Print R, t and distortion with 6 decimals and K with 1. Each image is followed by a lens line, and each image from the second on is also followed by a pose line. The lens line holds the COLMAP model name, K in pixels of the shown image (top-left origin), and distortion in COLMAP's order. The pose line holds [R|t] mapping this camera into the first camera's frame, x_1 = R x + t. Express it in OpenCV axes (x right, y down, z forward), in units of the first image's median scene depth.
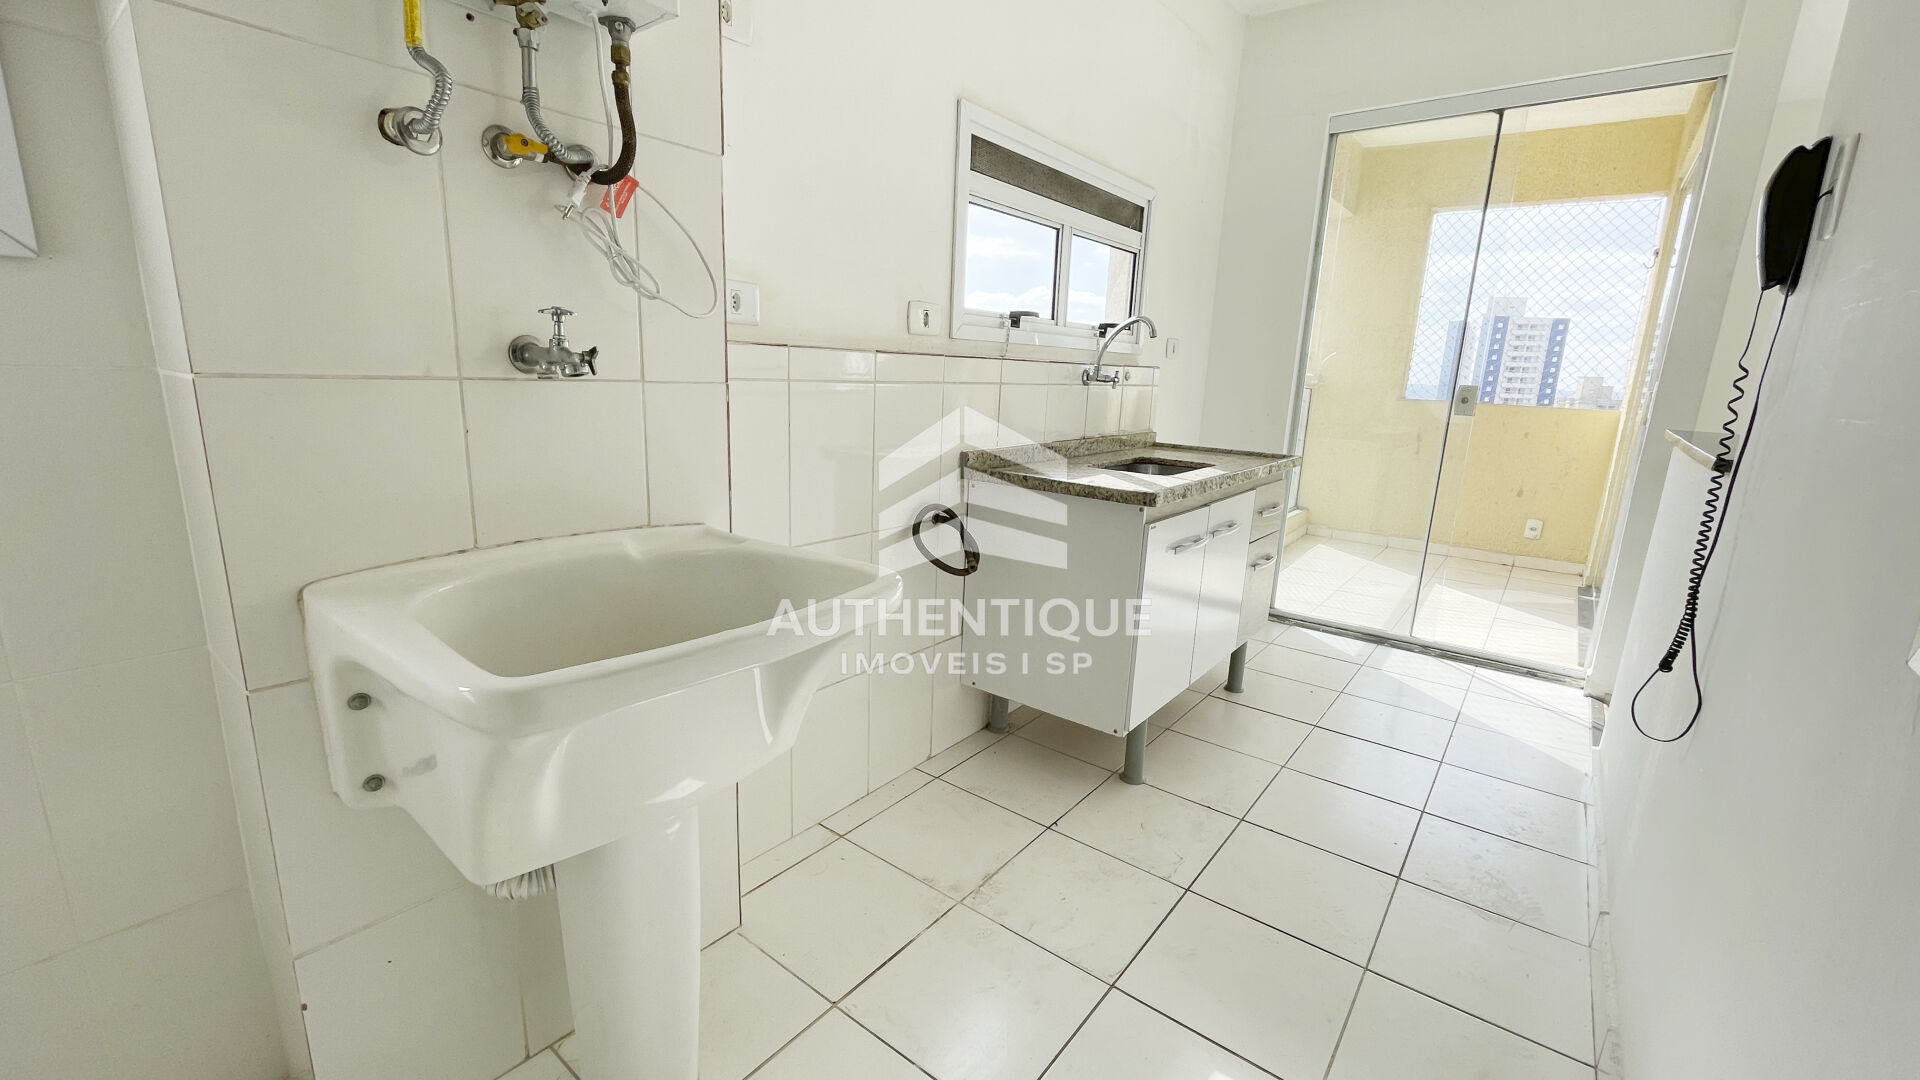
lens RADIAL K [[779.8, 0, 959.4], [0, 779.8, 544.6], [0, 0, 1]] dist [-0.001472, -0.000246]
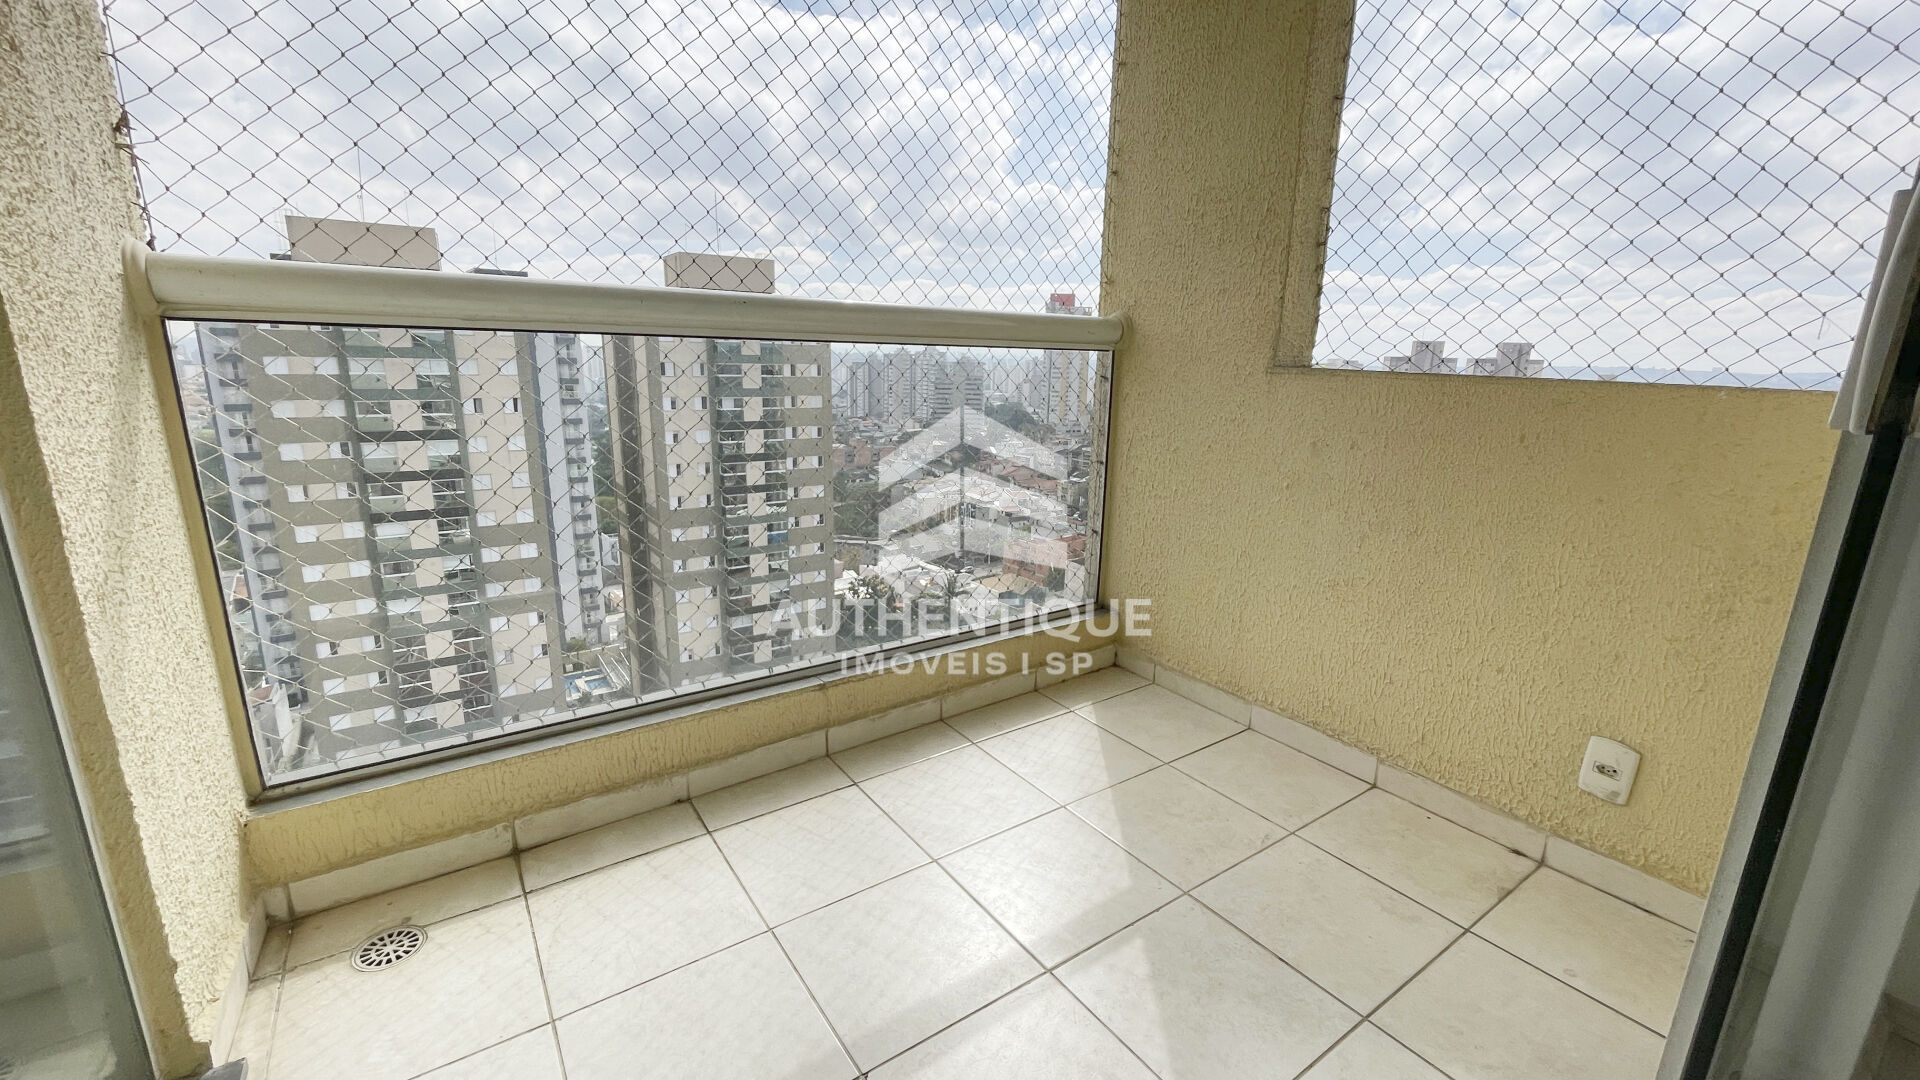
lens RADIAL K [[779.8, 0, 956.7], [0, 779.8, 545.8], [0, 0, 1]] dist [-0.001472, -0.000246]
pose [[0.953784, 0.056359, -0.295162, 0.575977], [-0.053718, 0.998410, 0.017056, -0.103318], [0.295654, -0.000412, 0.955295, 0.621673]]
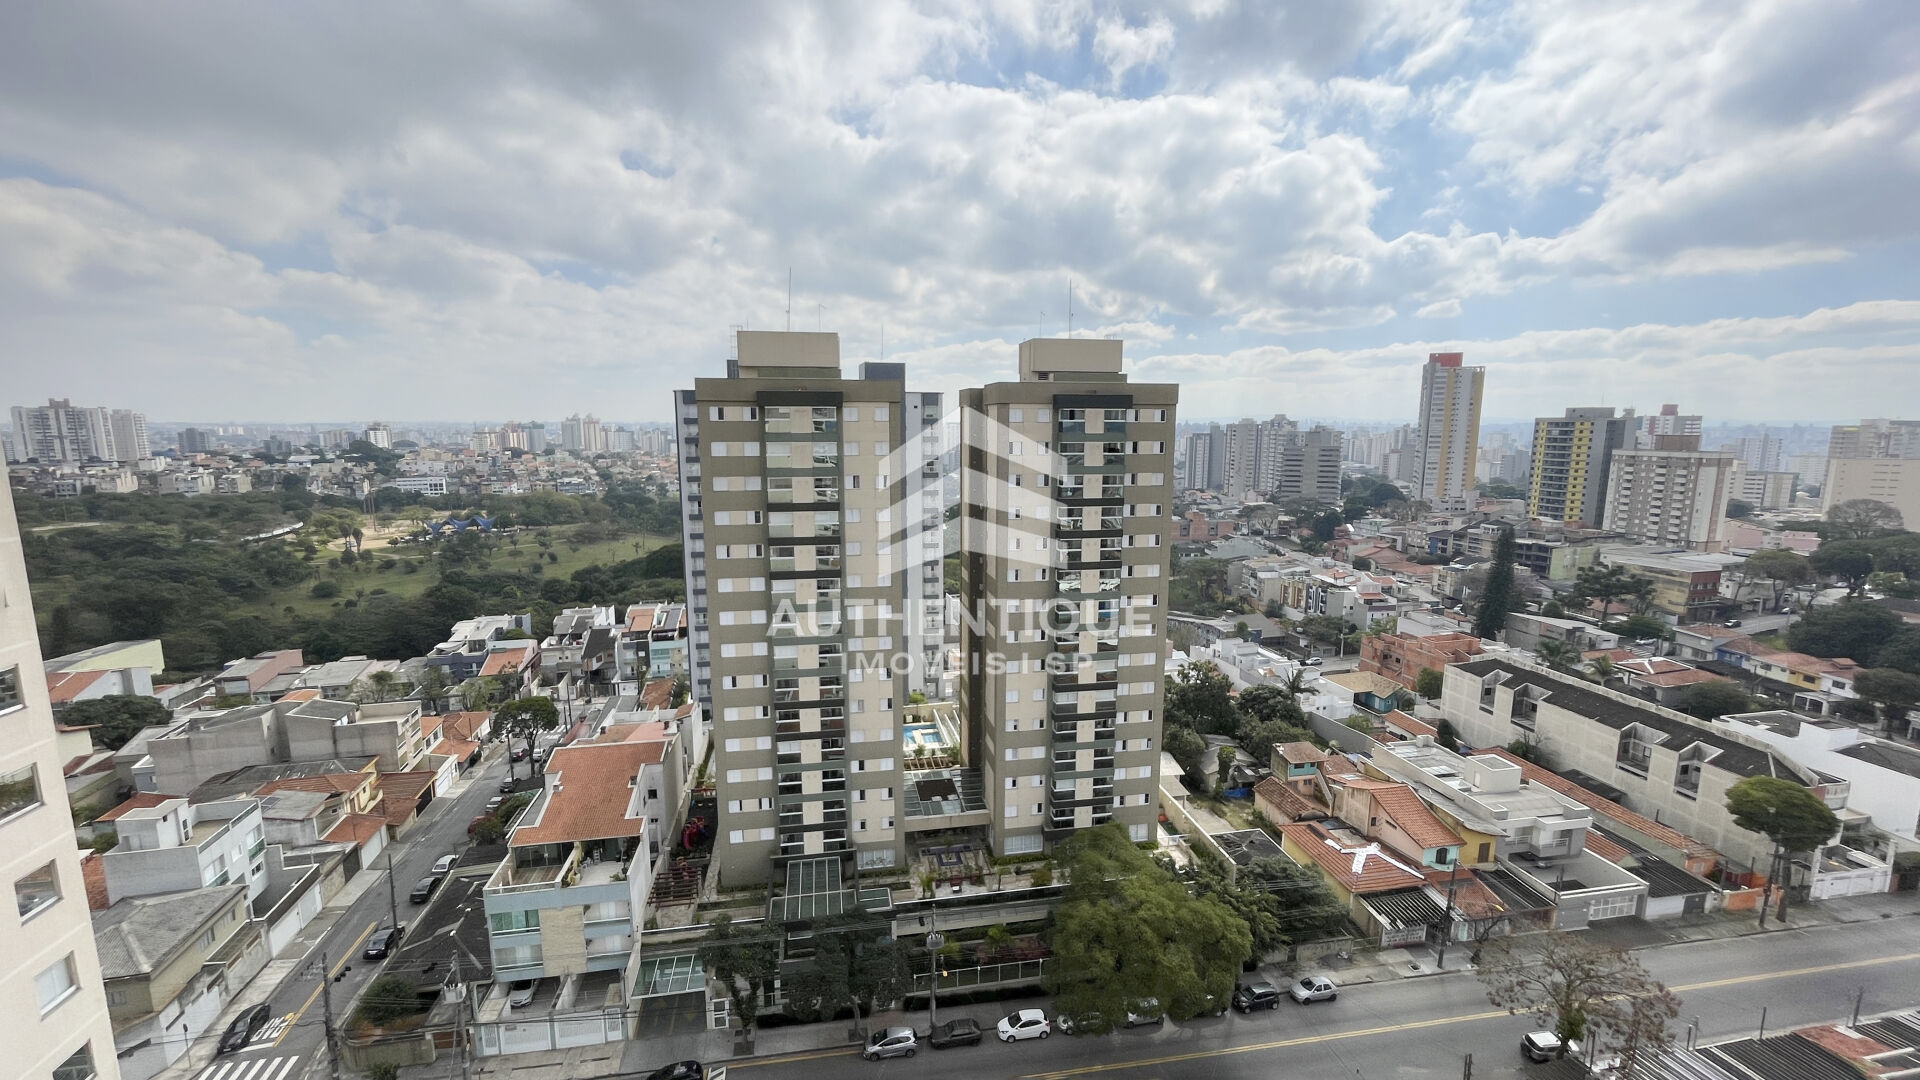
lens RADIAL K [[779.8, 0, 956.8], [0, 779.8, 545.6], [0, 0, 1]] dist [-0.001472, -0.000246]
pose [[0.748313, 0.068701, -0.659779, 0.314623], [-0.120928, 0.992084, -0.033851, -0.295530], [0.652230, 0.105117, 0.750697, 0.894240]]
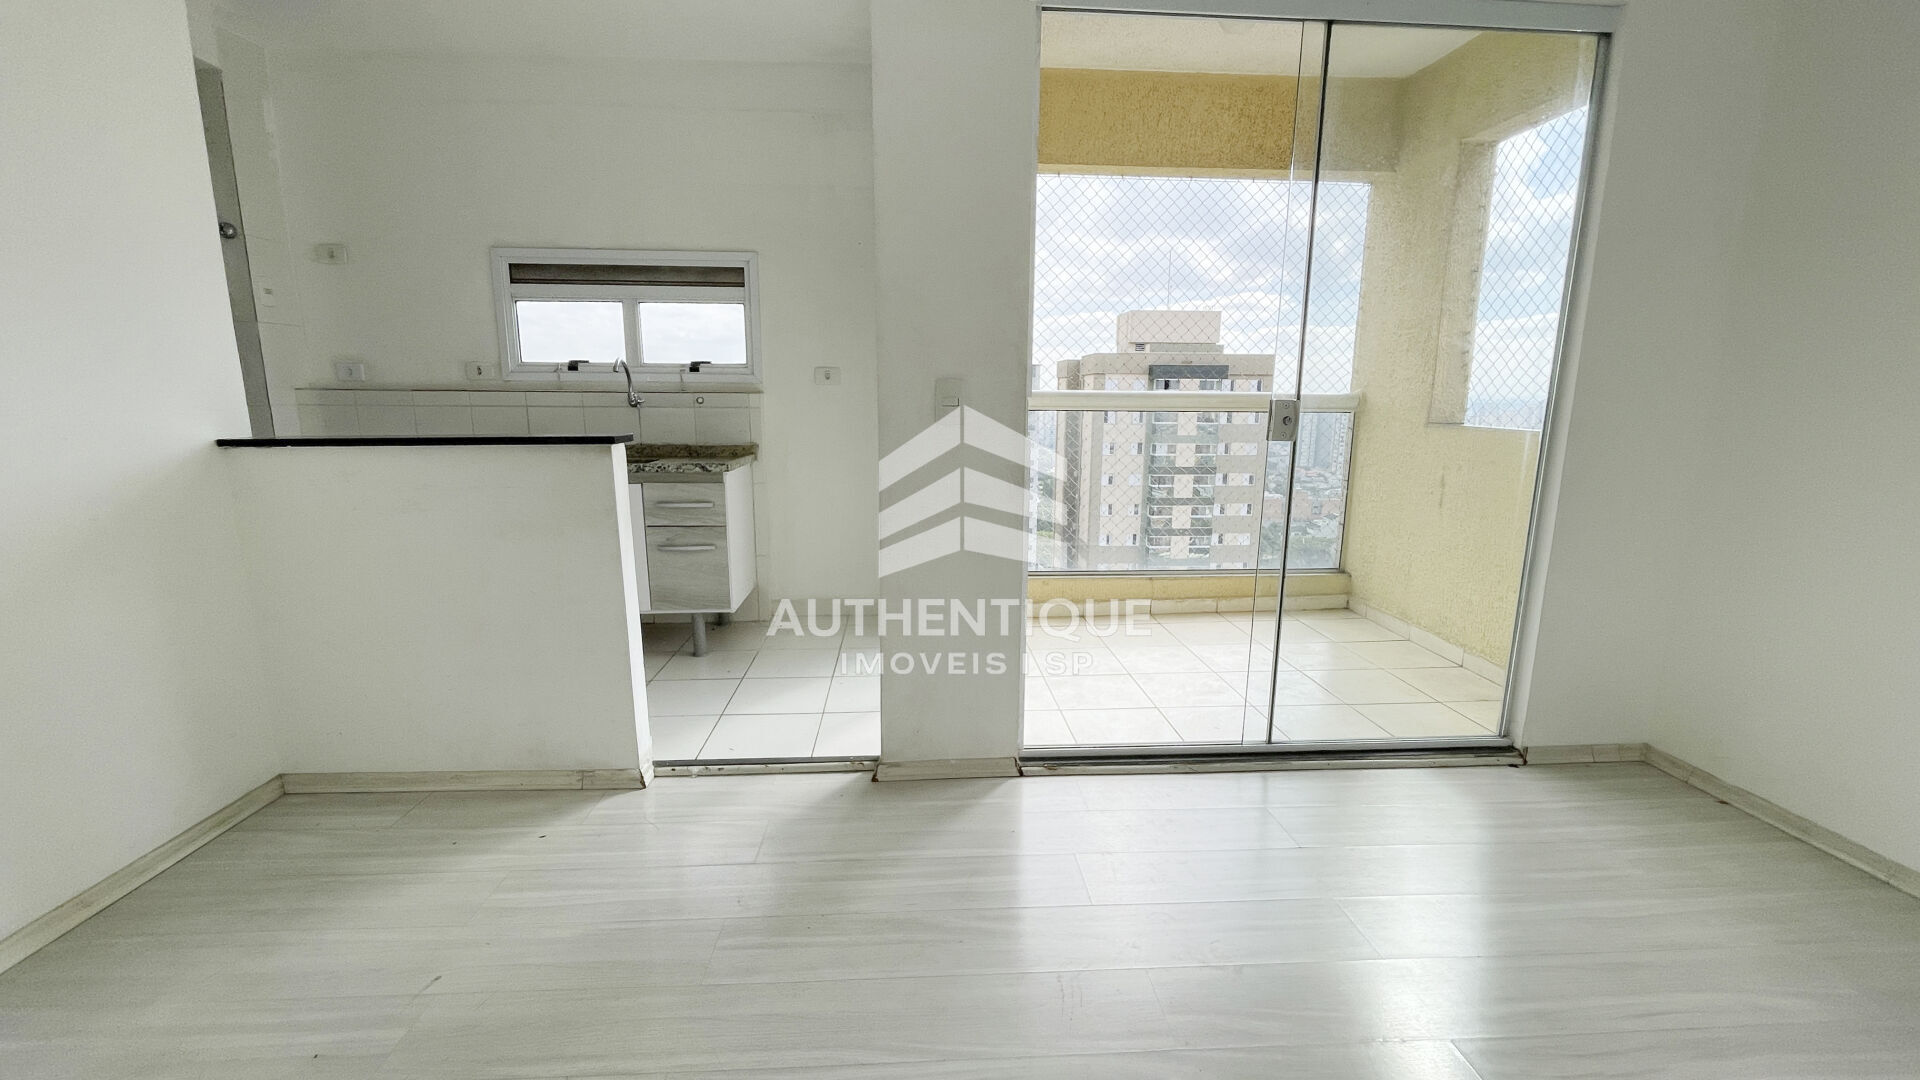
lens RADIAL K [[779.8, 0, 957.1], [0, 779.8, 545.7], [0, 0, 1]] dist [-0.001472, -0.000246]
pose [[0.663823, 0.108948, -0.739911, 0.870930], [-0.147292, 0.989001, 0.013479, -0.033174], [0.733242, 0.100036, 0.672569, 0.270305]]
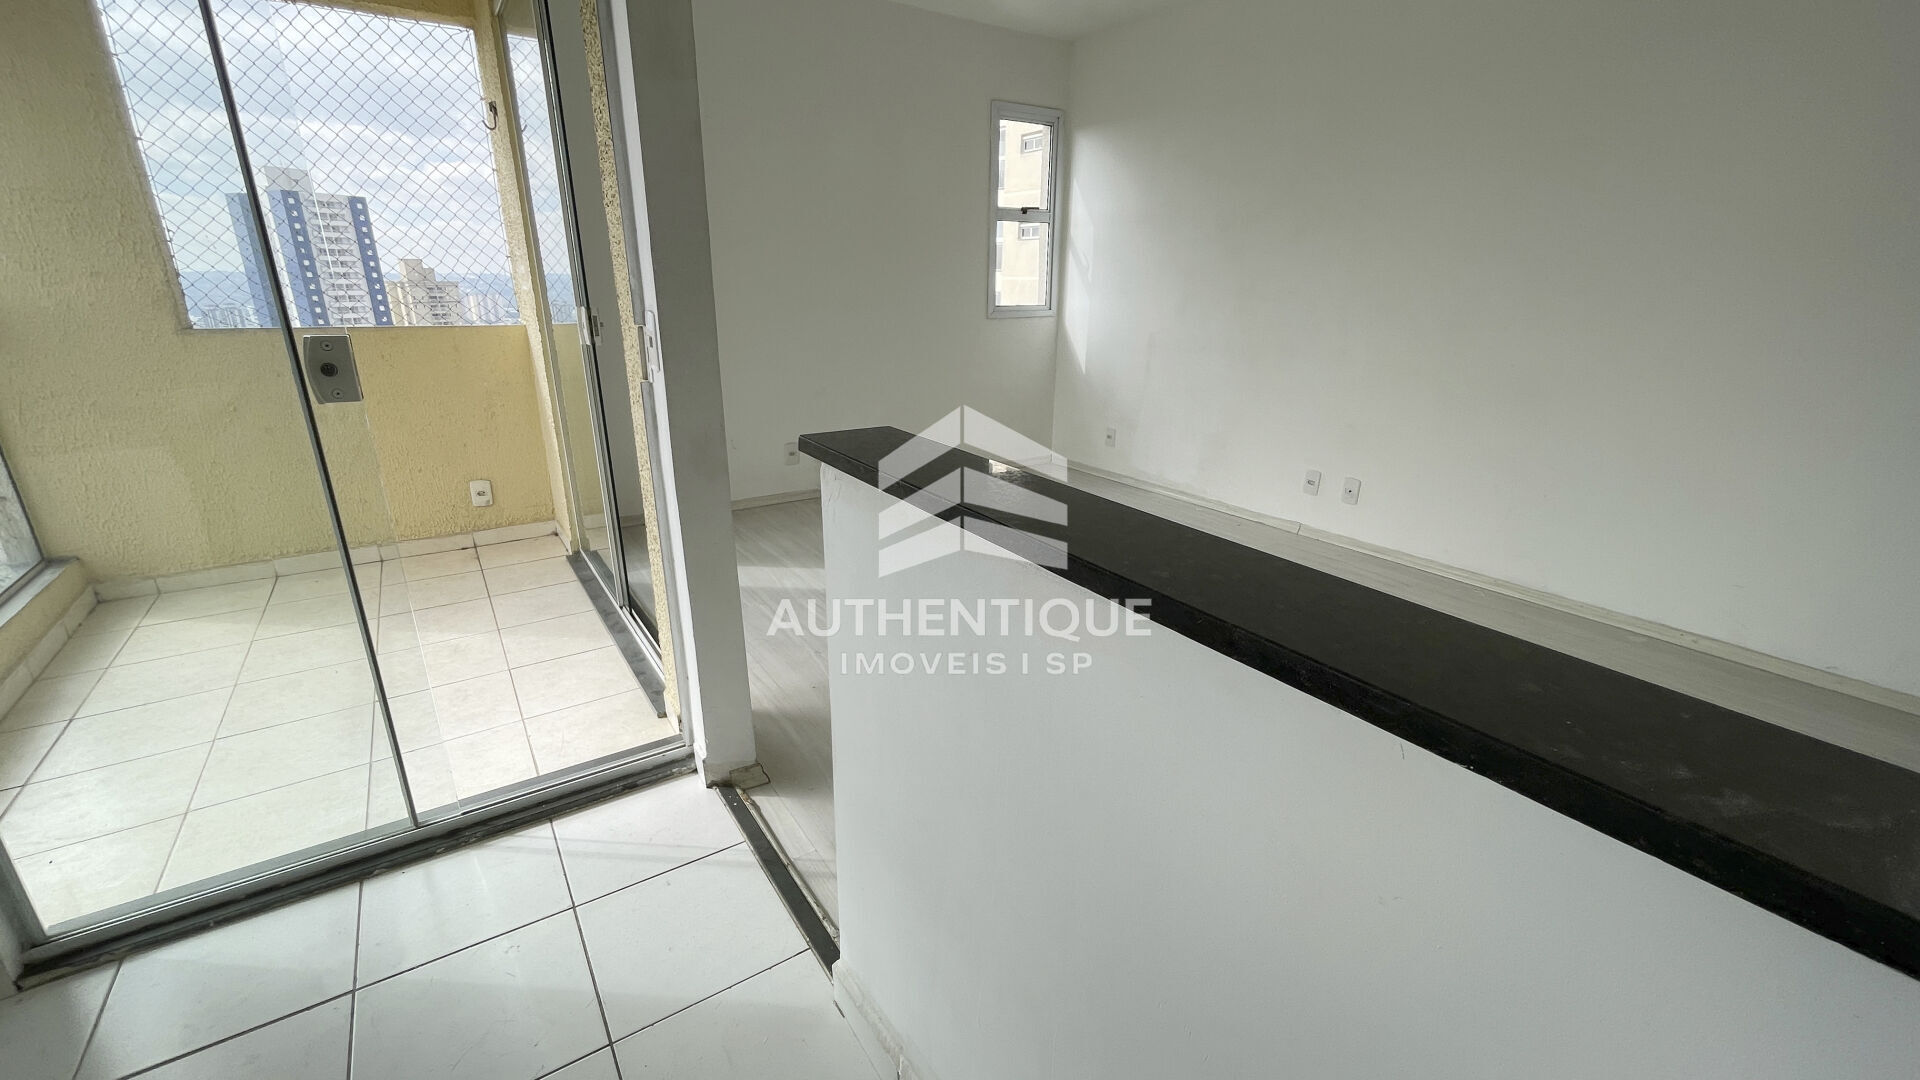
lens RADIAL K [[779.8, 0, 957.3], [0, 779.8, 542.7], [0, 0, 1]] dist [-0.001472, -0.000246]
pose [[0.310485, -0.337825, 0.888523, 0.202657], [0.213901, 0.935576, 0.280970, -0.088325], [-0.926199, 0.102818, 0.362744, 0.316550]]
